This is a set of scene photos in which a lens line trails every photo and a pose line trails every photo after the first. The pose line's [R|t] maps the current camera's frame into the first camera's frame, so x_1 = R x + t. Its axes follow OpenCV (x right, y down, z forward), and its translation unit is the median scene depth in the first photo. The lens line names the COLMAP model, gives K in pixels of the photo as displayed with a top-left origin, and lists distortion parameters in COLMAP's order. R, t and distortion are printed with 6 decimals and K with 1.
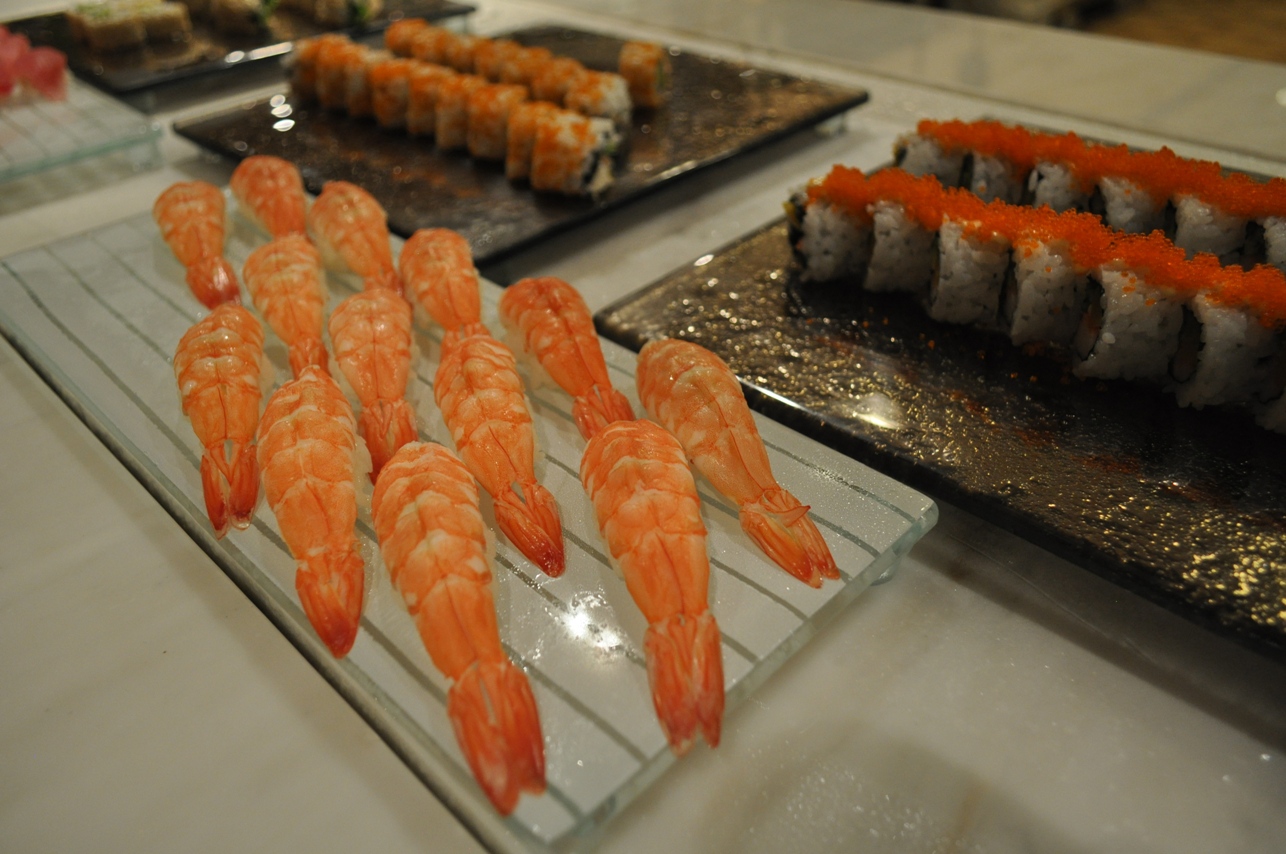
lens RADIAL K [[954.6, 0, 643.0], [0, 954.6, 427.0], [0, 0, 1]] dist [-0.002793, -0.001014]
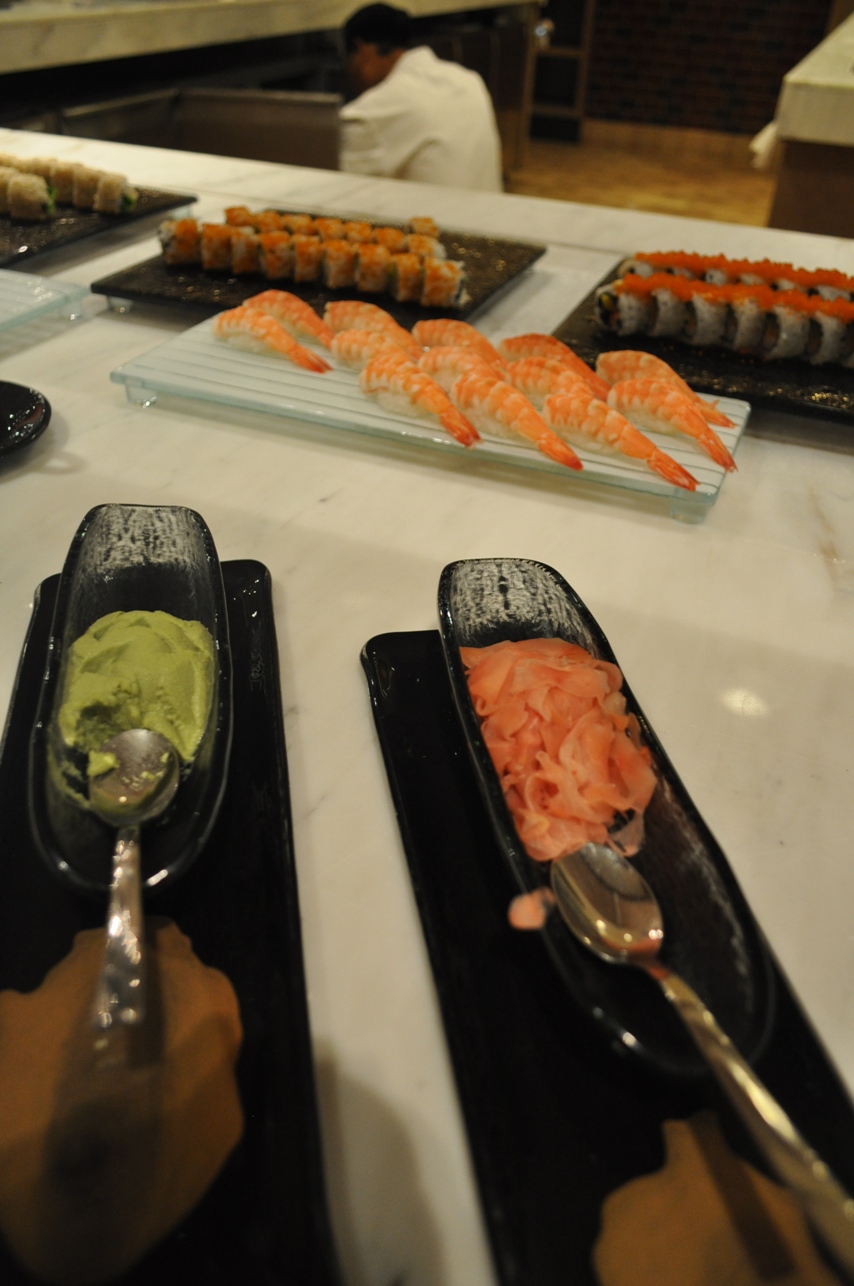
lens RADIAL K [[954.6, 0, 427.0], [0, 954.6, 643.0], [0, 0, 1]] dist [-0.002793, -0.001014]
pose [[0.920983, -0.168612, 0.351226, -1.070620], [0.163882, 0.985525, 0.043386, 0.342126], [-0.353458, 0.017601, 0.935285, -0.710364]]
